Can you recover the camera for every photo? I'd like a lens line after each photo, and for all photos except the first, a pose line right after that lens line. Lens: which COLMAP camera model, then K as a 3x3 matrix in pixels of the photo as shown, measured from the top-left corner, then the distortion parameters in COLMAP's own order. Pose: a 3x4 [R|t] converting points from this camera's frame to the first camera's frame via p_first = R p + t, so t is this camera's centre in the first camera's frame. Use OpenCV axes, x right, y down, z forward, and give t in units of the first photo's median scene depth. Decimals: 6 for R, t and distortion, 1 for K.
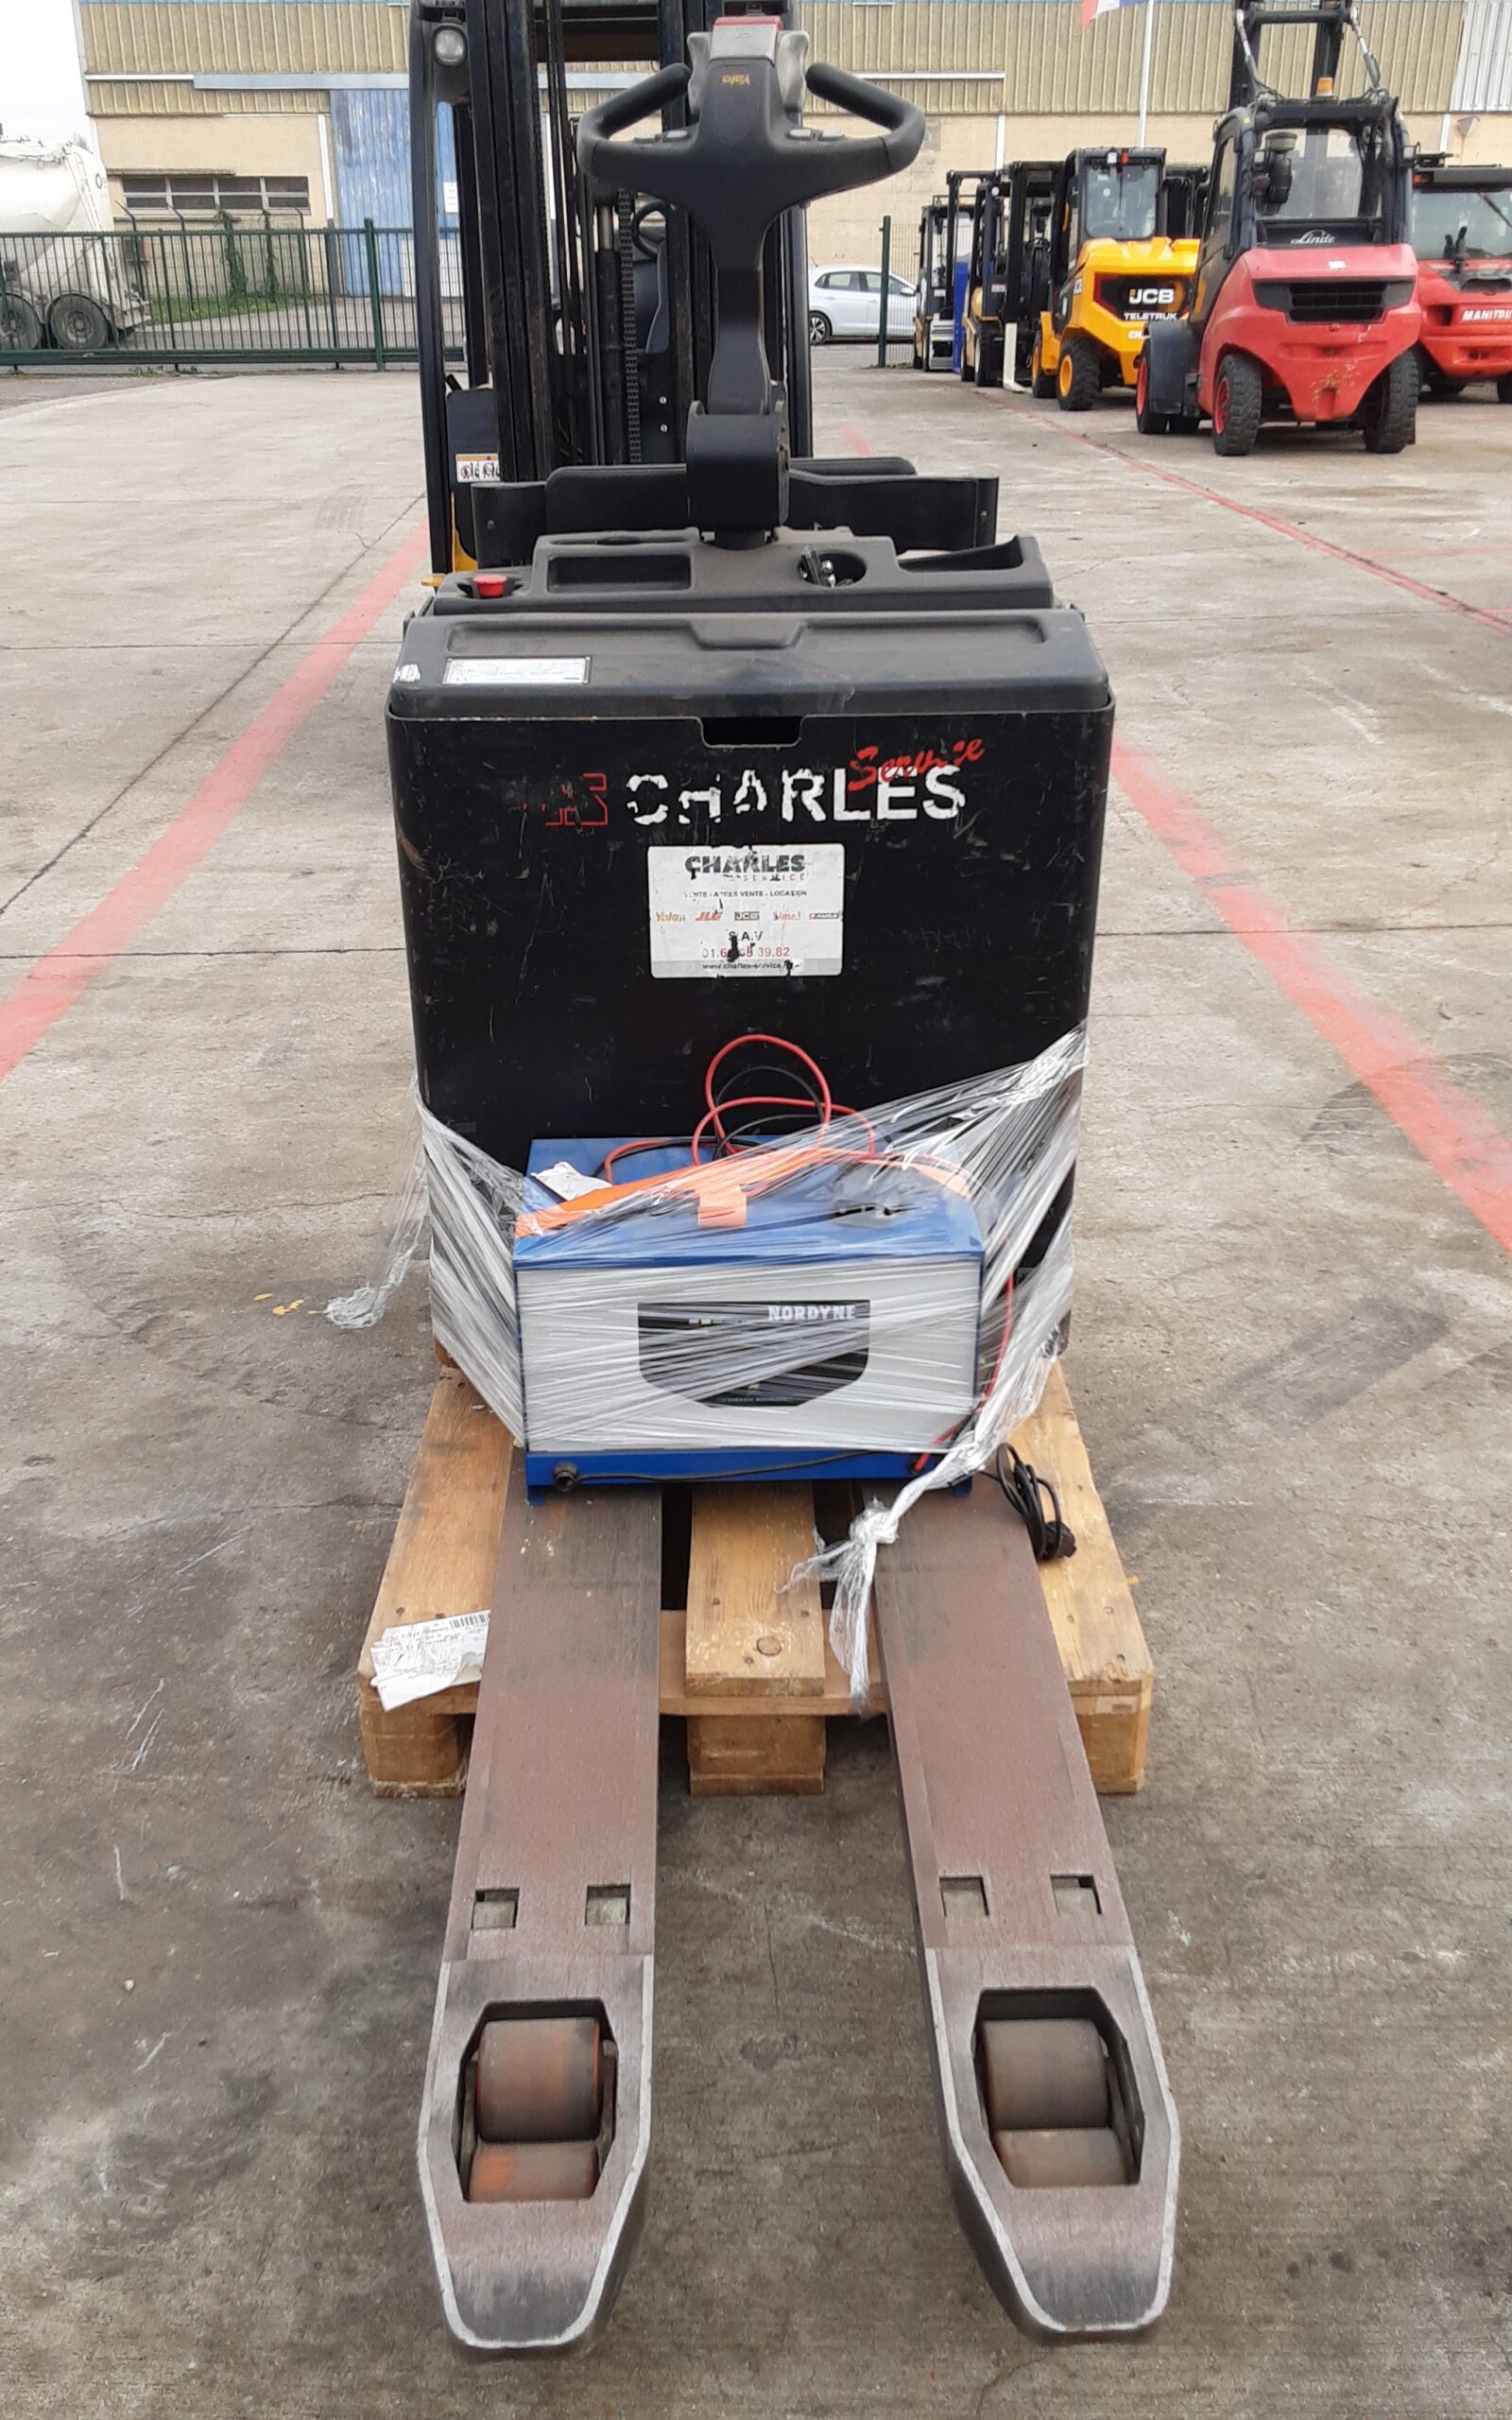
lens RADIAL K [[1933.6, 0, 735.5], [0, 1933.6, 1138.5], [0, 0, 1]] dist [0.113047, -0.165029]
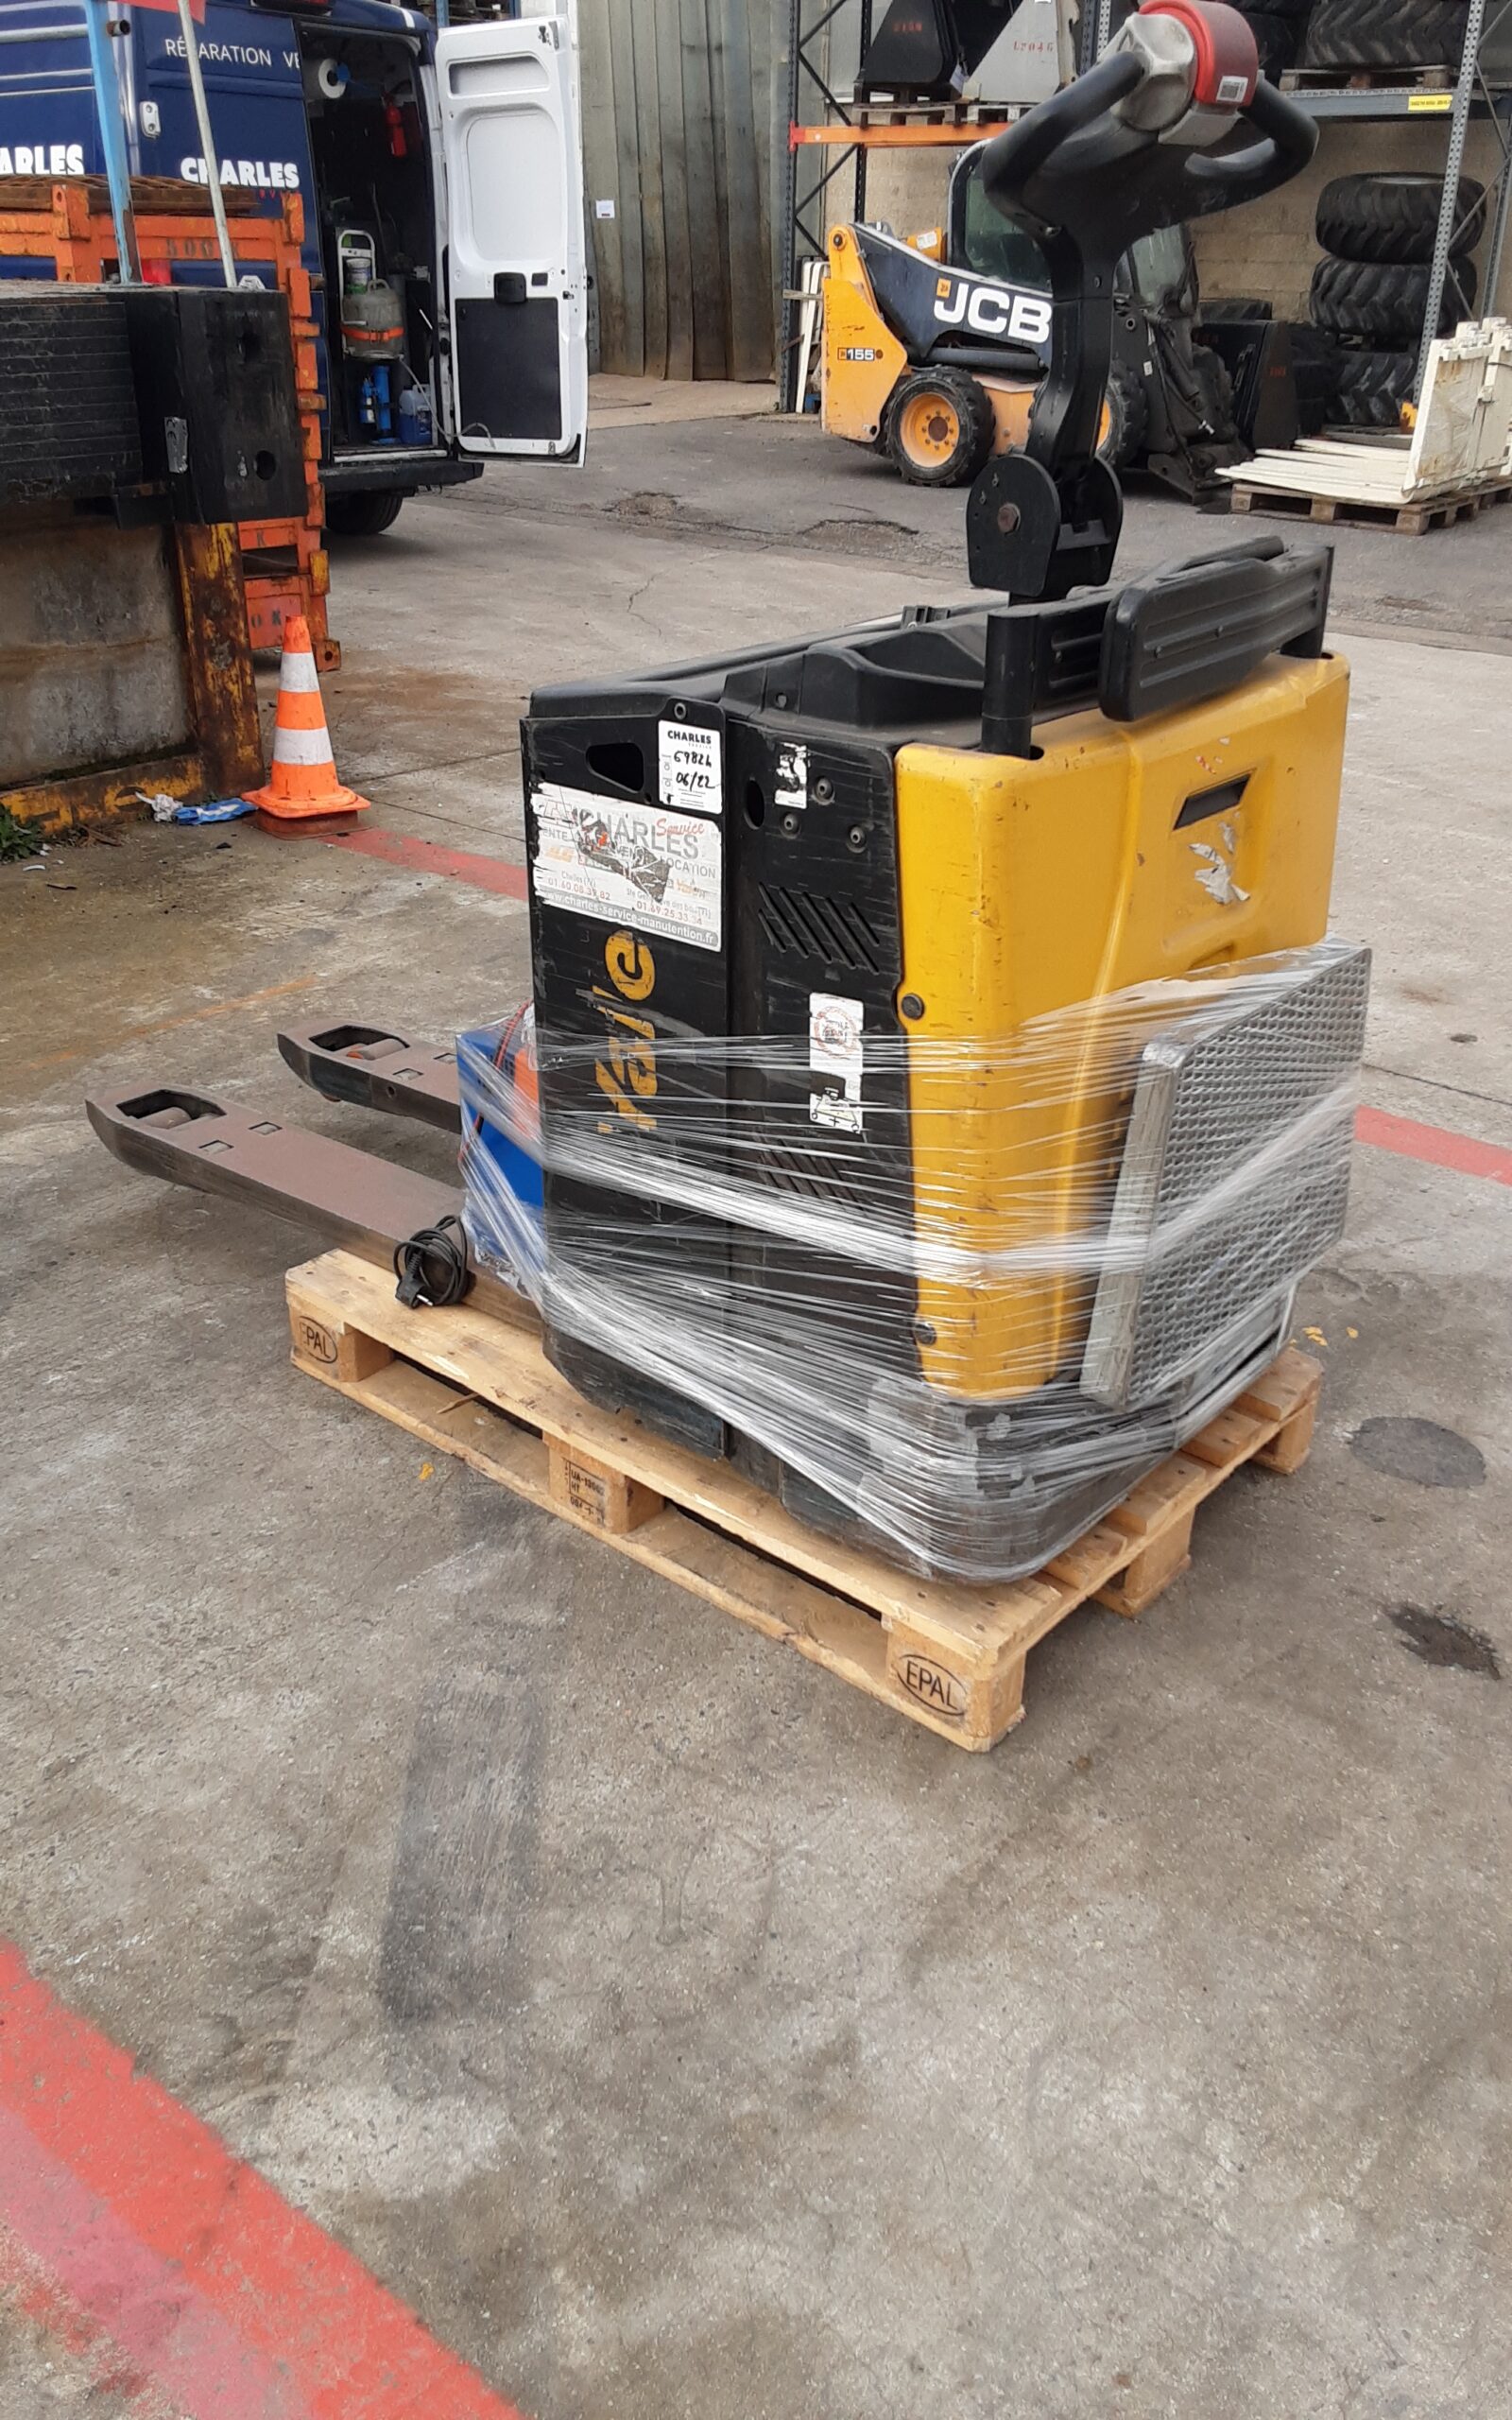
lens RADIAL K [[1933.6, 0, 754.3], [0, 1933.6, 1193.6], [0, 0, 1]] dist [0.113047, -0.165029]
pose [[-0.644056, 0.335337, -0.687562, 0.281413], [-0.327563, 0.691338, 0.644014, -0.233942], [0.691299, 0.640001, -0.335416, 0.500925]]
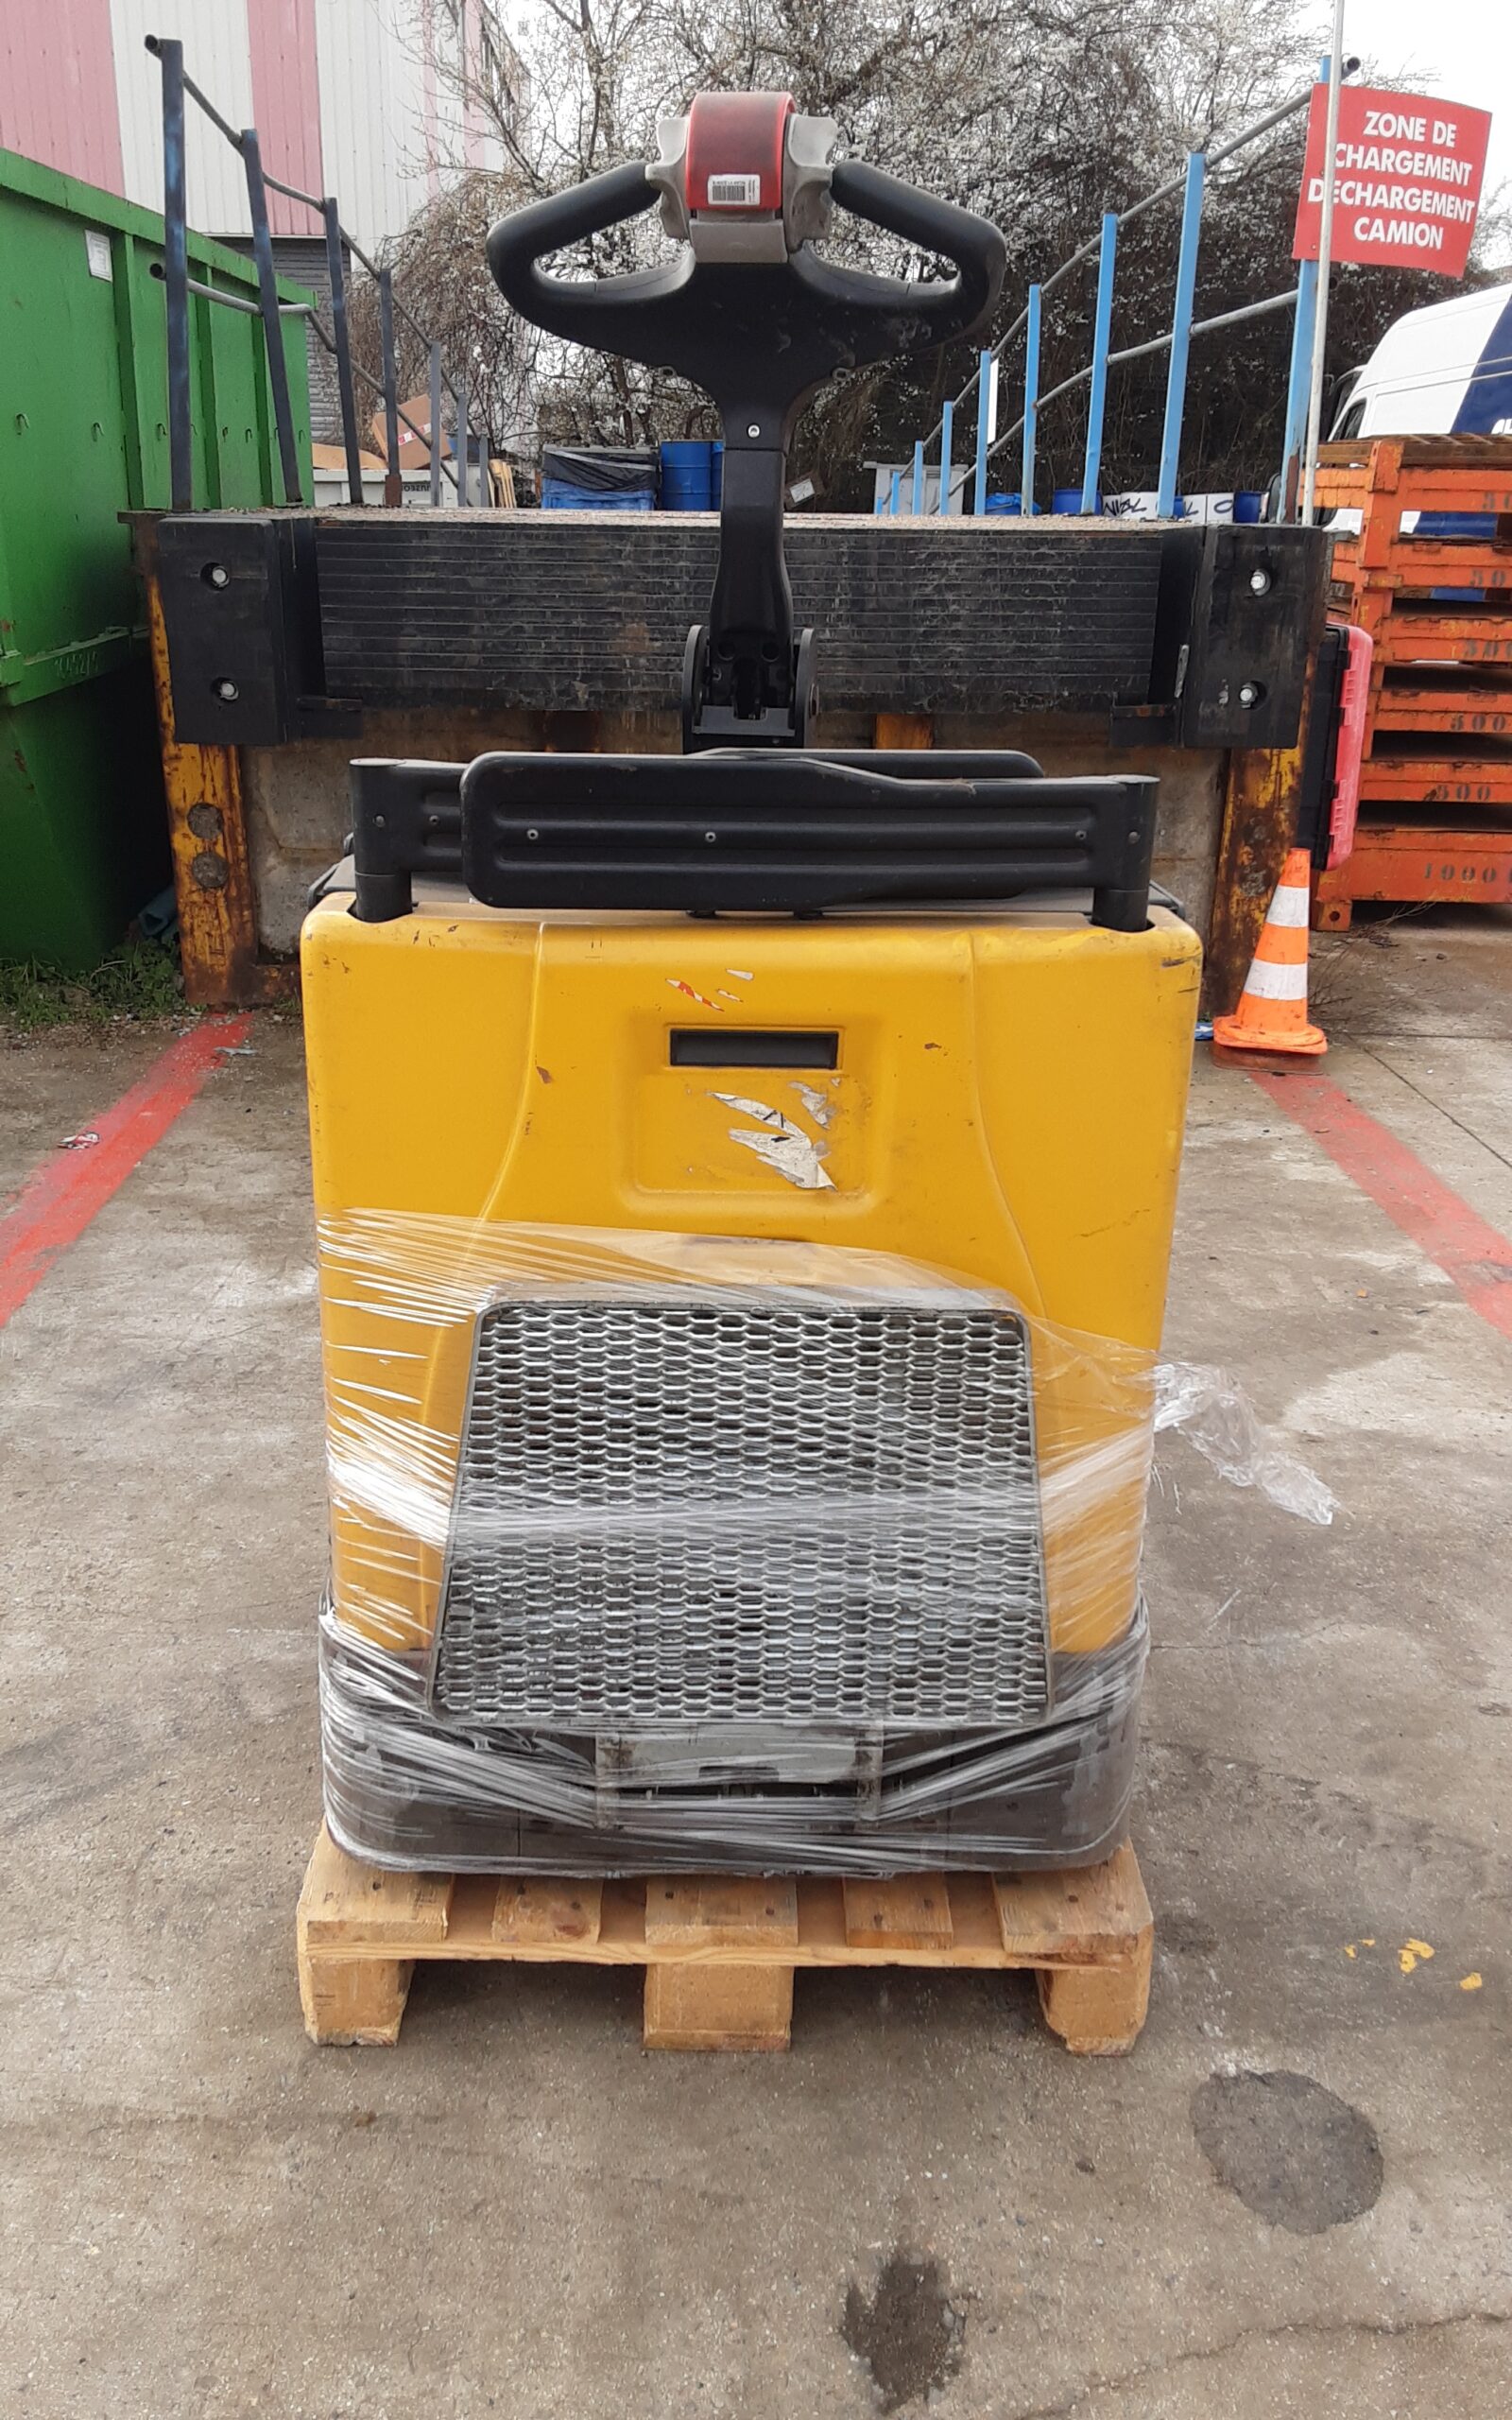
lens RADIAL K [[1933.6, 0, 760.6], [0, 1933.6, 1202.3], [0, 0, 1]] dist [0.113047, -0.165029]
pose [[-0.999896, -0.003708, -0.013972, 0.001447], [-0.012445, 0.712562, 0.701498, -0.260177], [0.007355, 0.701599, -0.712534, 0.597002]]
